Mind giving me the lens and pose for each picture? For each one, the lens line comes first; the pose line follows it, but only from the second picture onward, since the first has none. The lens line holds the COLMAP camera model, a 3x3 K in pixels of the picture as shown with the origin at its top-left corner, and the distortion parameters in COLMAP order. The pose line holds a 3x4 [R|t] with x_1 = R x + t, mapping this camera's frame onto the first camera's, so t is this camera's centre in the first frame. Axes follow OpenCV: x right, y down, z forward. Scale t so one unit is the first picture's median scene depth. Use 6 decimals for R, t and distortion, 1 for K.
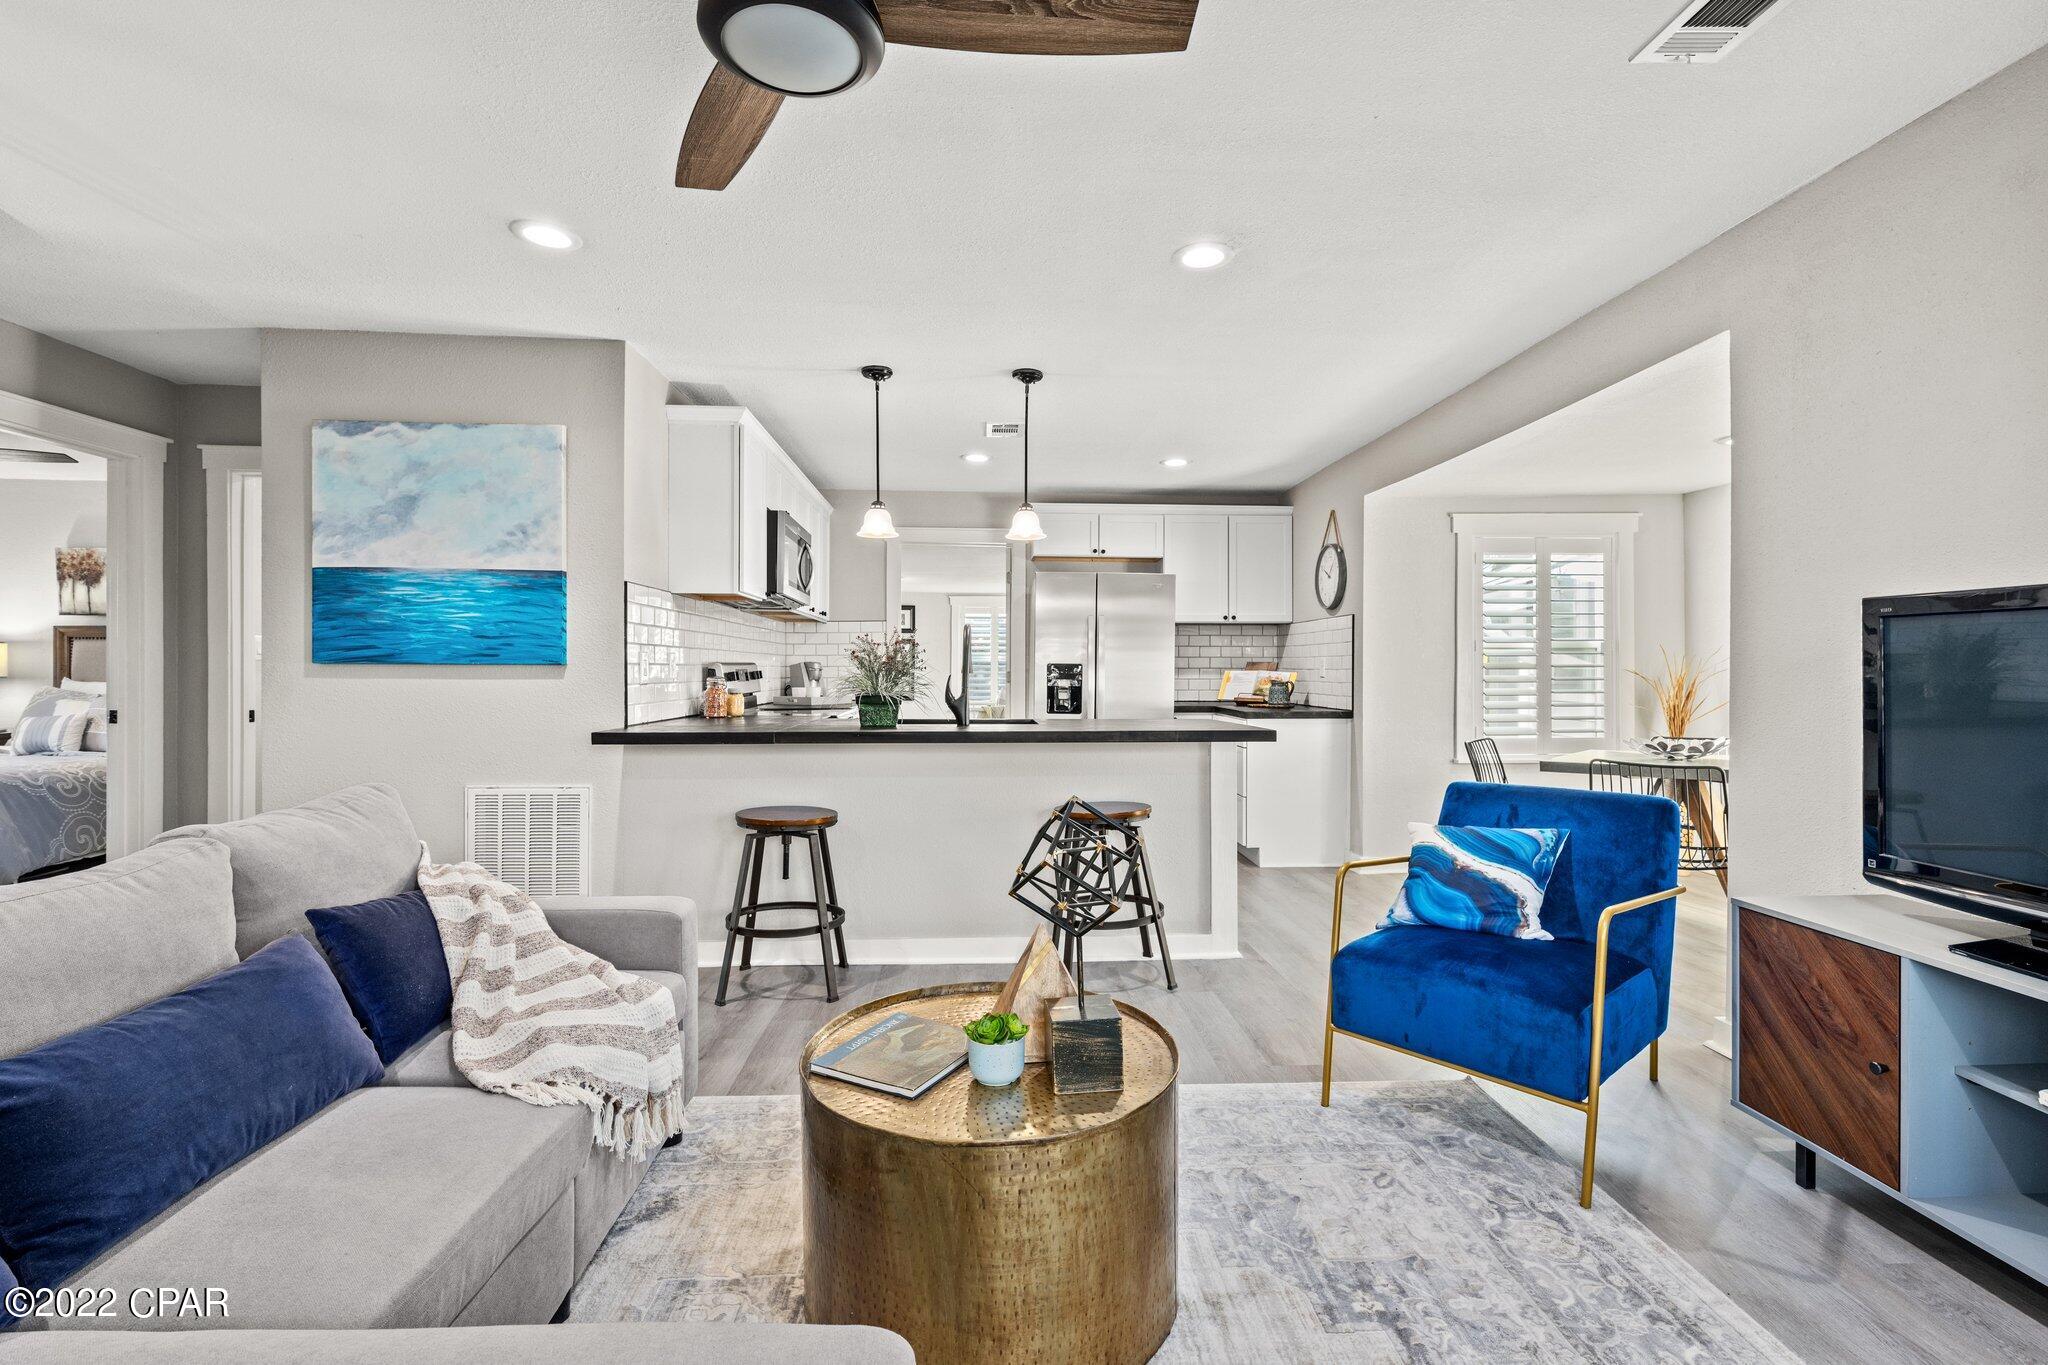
lens RADIAL K [[915.9, 0, 1024.6], [0, 915.9, 675.7], [0, 0, 1]] dist [0.001565, -0.000141]
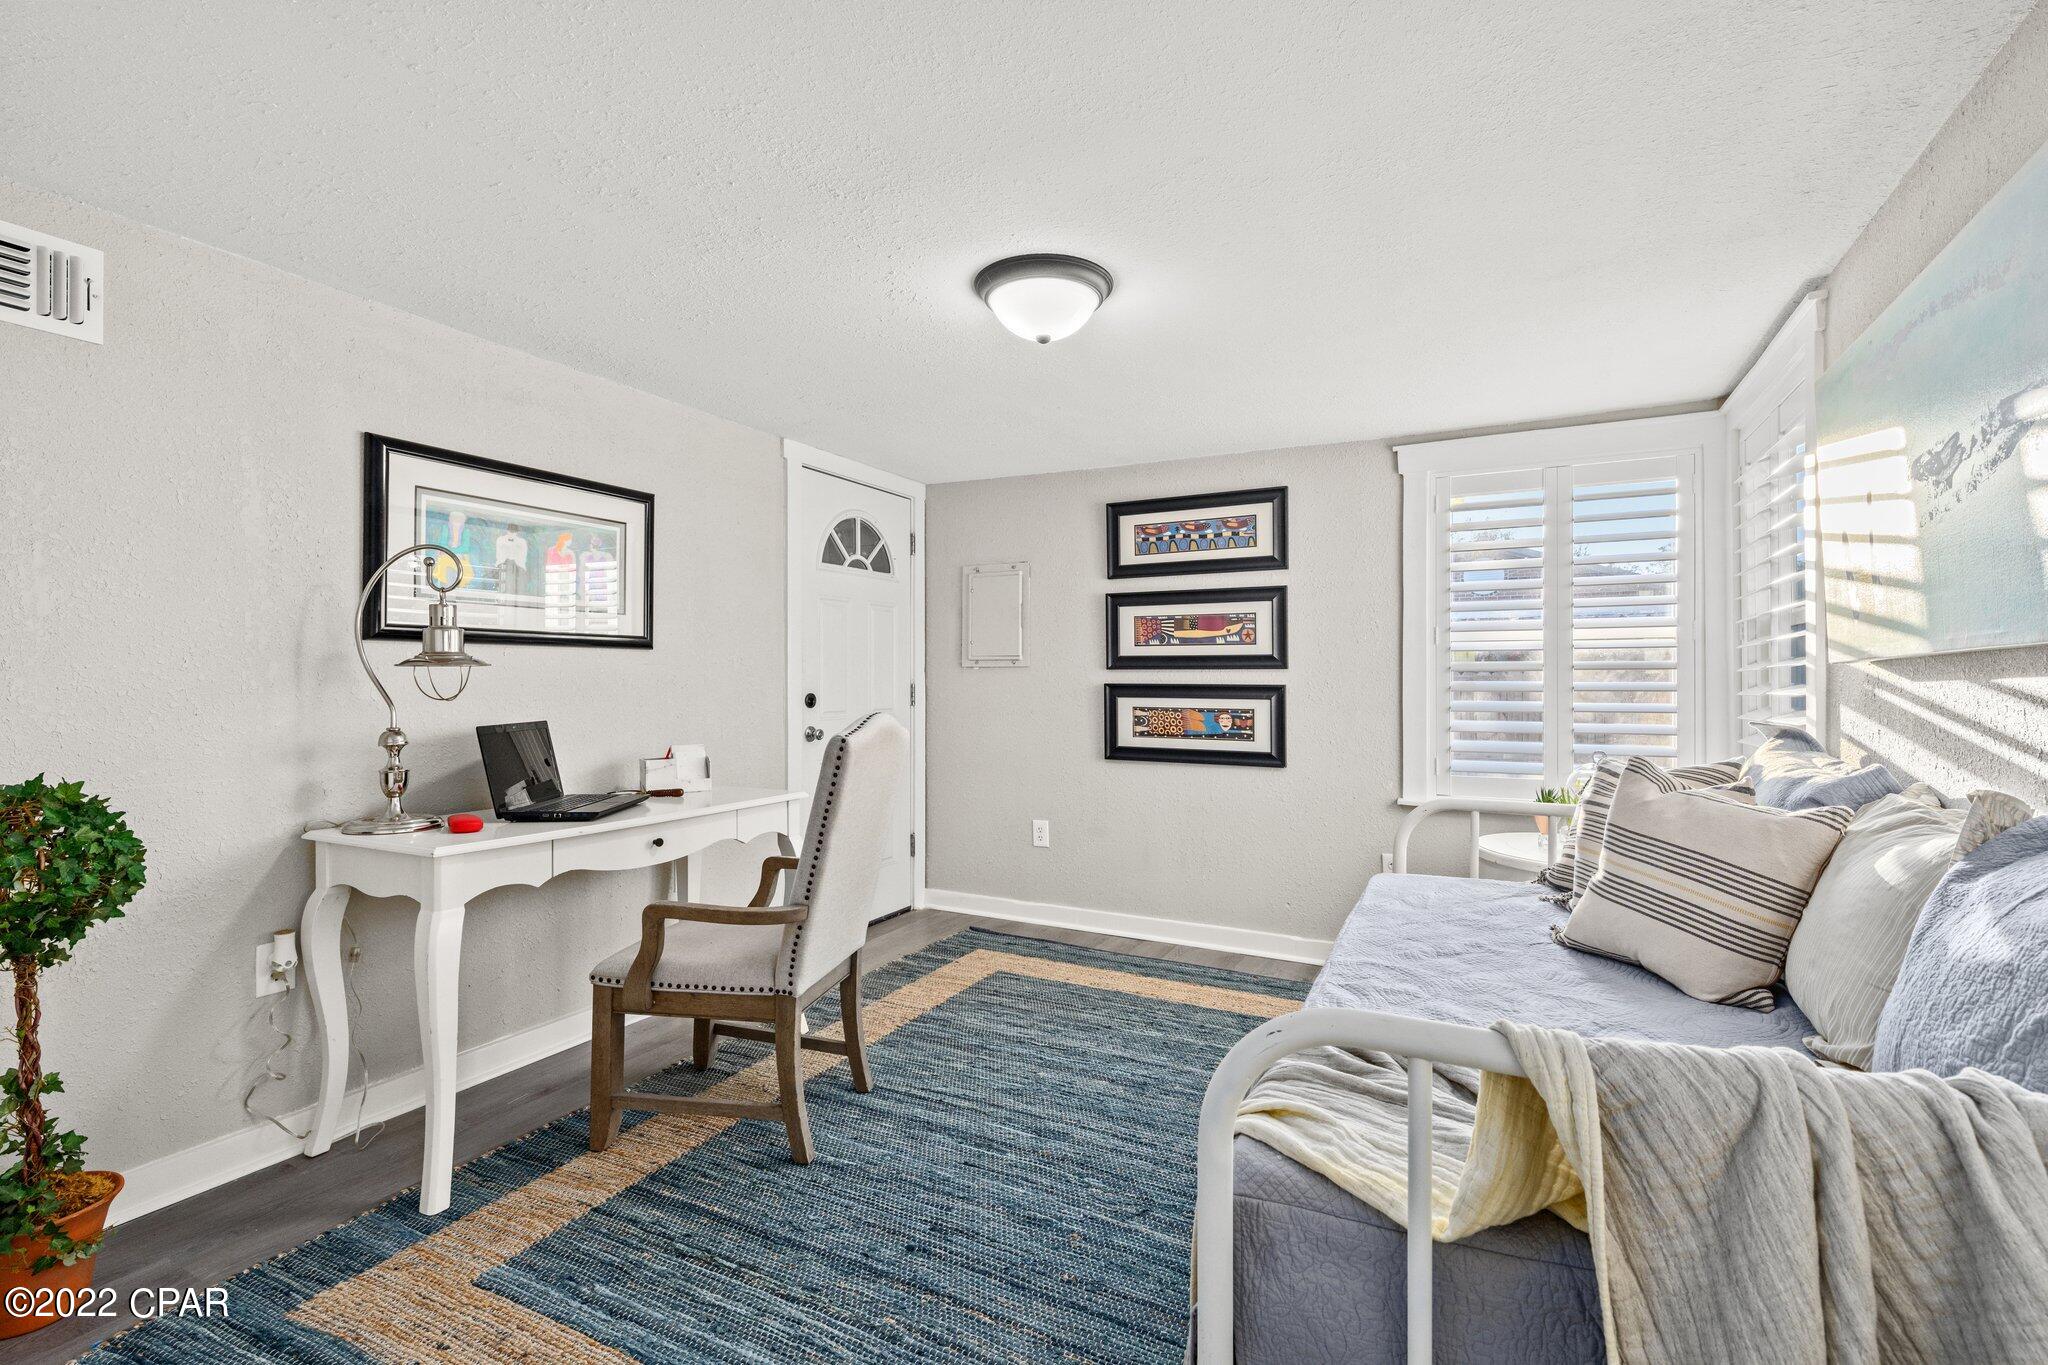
lens RADIAL K [[922.8, 0, 1024.0], [0, 922.8, 682.5], [0, 0, 1]] dist [0.000847, -0.000163]
pose [[0.858076, -0.003454, -0.513511, -0.088281], [0.003353, 0.999994, -0.001123, -0.013971], [0.513512, -0.000758, 0.858082, 2.085239]]
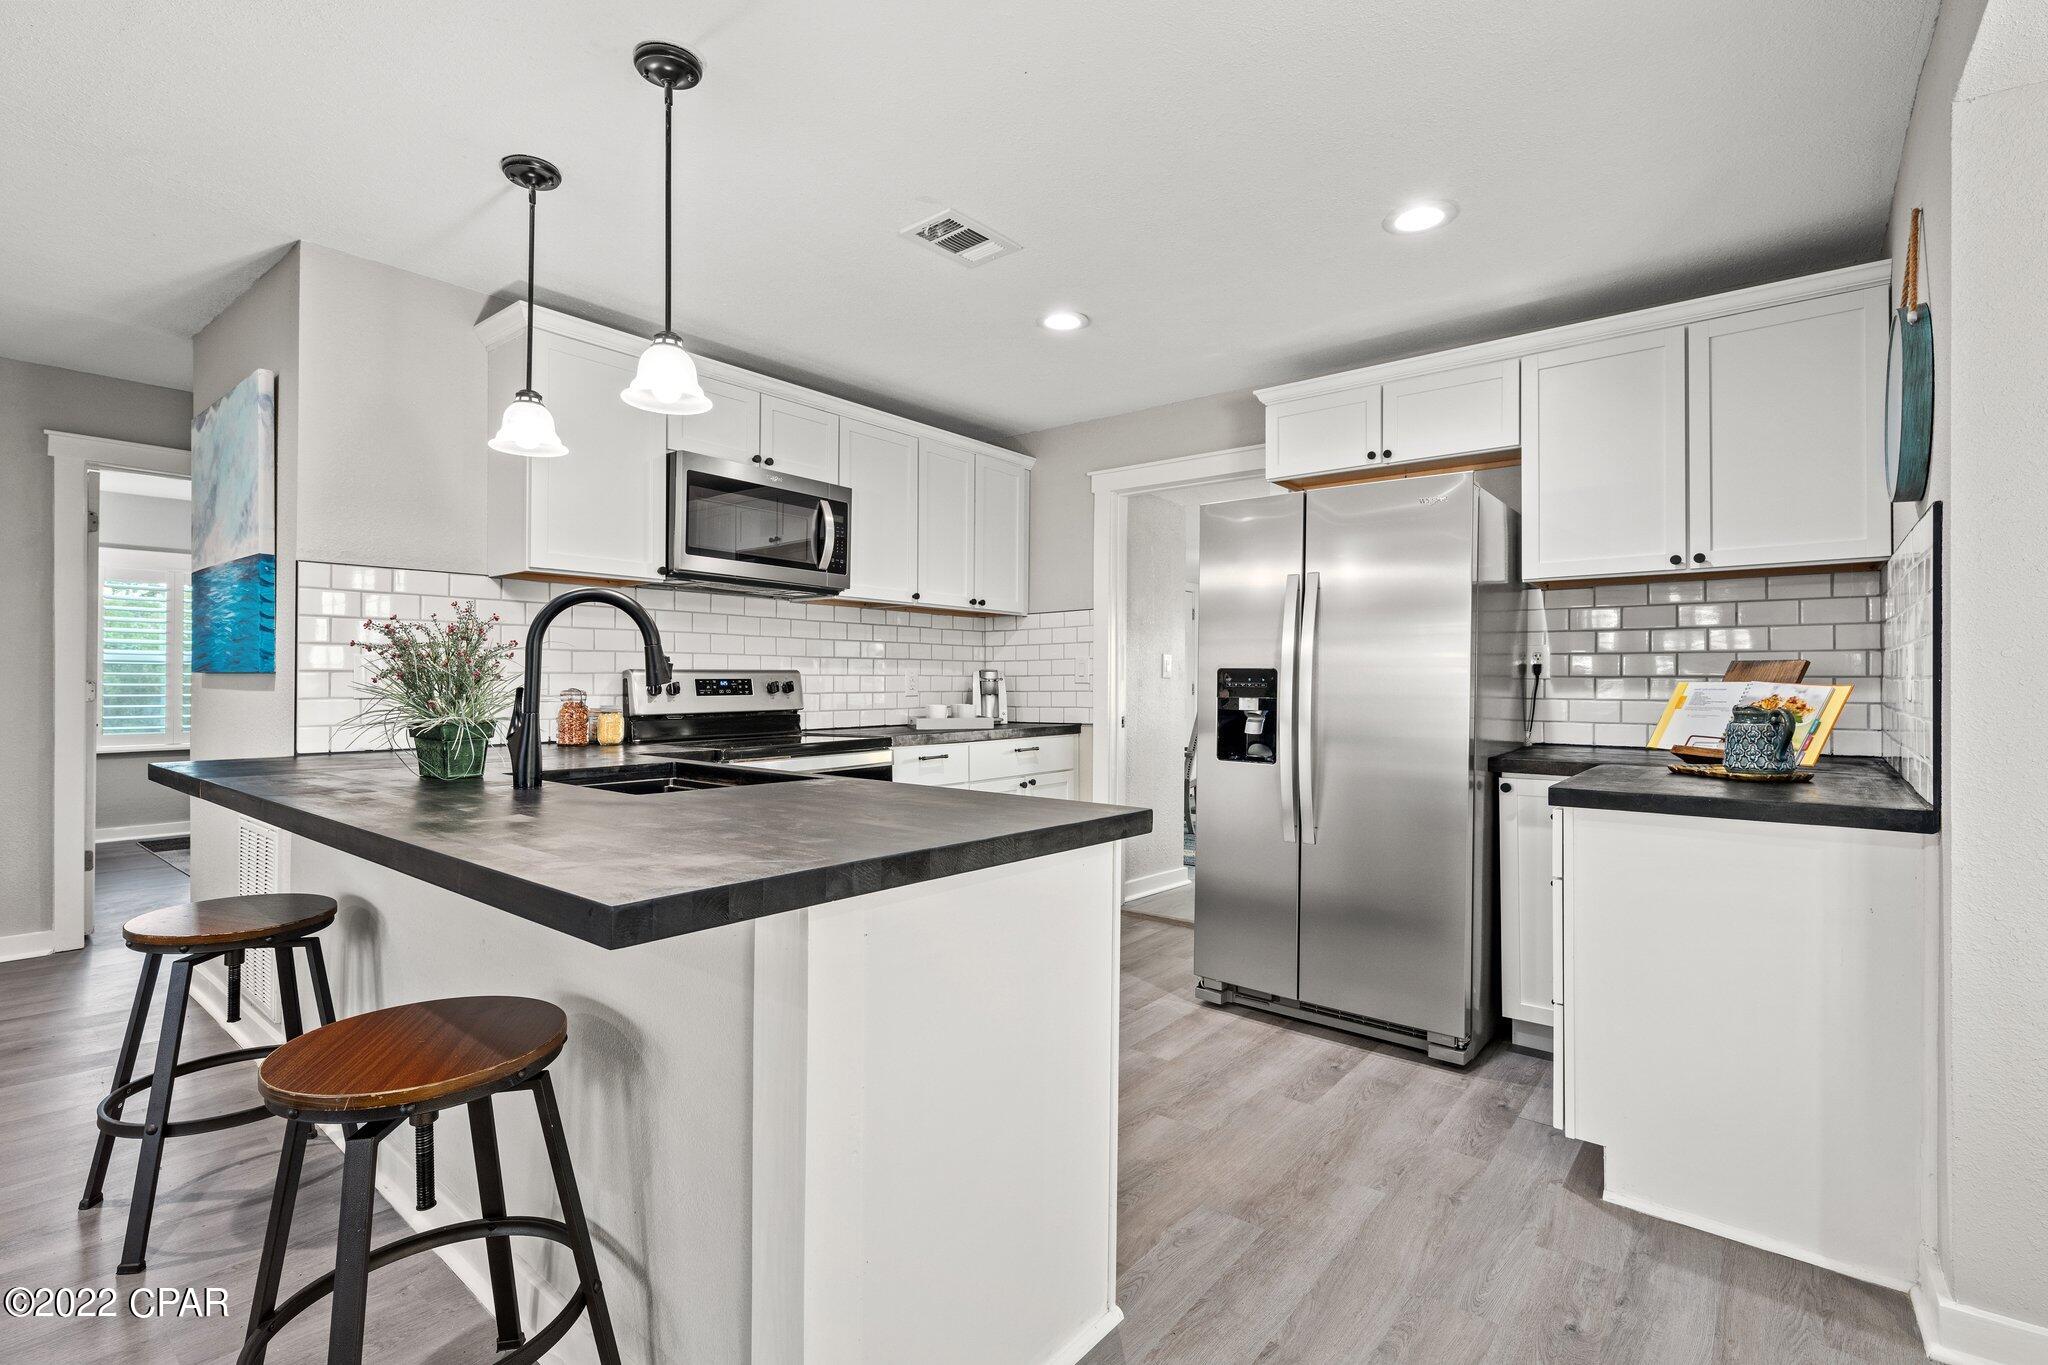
lens RADIAL K [[922.8, 0, 1024.0], [0, 922.8, 682.5], [0, 0, 1]] dist [0.000847, -0.000163]
pose [[0.740735, 0.000764, -0.671797, 0.516052], [-0.004820, 0.999980, -0.004176, -0.003478], [0.671780, 0.006331, 0.740724, 0.854346]]
